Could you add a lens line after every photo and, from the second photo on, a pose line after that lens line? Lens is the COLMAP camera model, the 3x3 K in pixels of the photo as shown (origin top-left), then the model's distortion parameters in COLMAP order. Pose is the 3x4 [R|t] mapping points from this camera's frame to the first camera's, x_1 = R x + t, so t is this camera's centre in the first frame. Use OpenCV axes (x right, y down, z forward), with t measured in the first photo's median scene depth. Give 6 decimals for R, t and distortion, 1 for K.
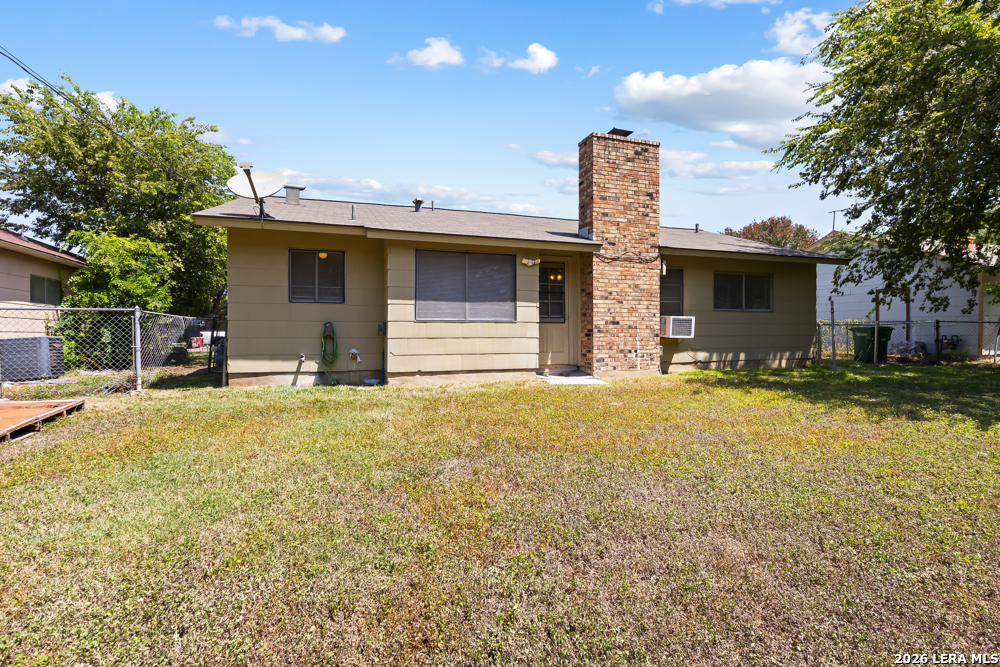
lens RADIAL K [[491.2, 0, 501.3], [0, 491.2, 332.3], [0, 0, 1]] dist [0.000922, 0.000678]
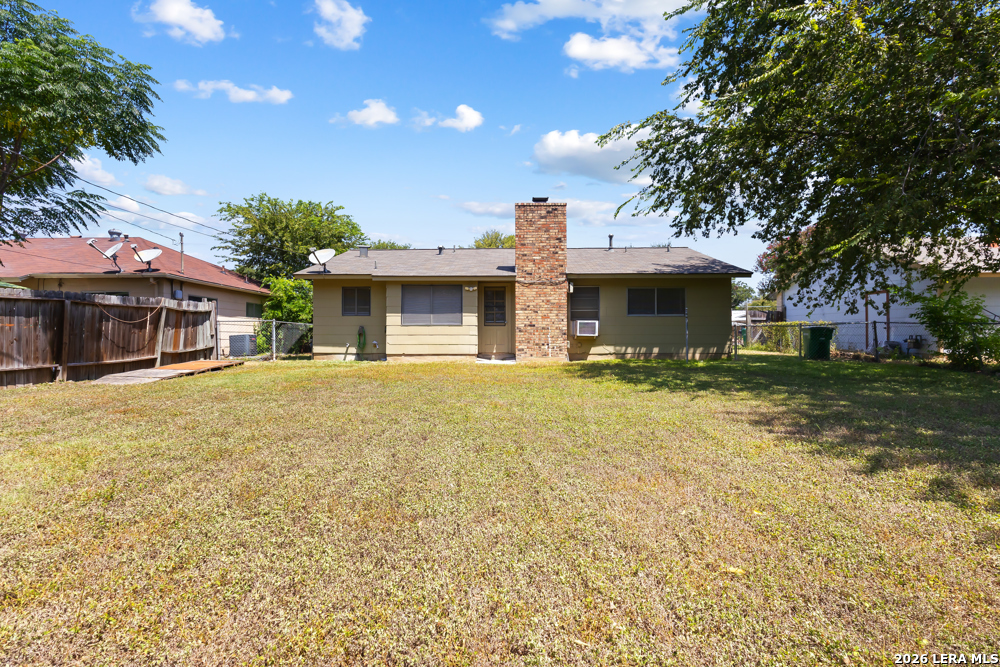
lens RADIAL K [[474.6, 0, 498.2], [0, 474.6, 333.9], [0, 0, 1]] dist [0.001433, 0.000209]
pose [[0.937438, -0.000457, -0.348153, 0.645563], [-0.000647, 0.999995, -0.003054, 0.011042], [0.348152, 0.003088, 0.937433, -0.416701]]
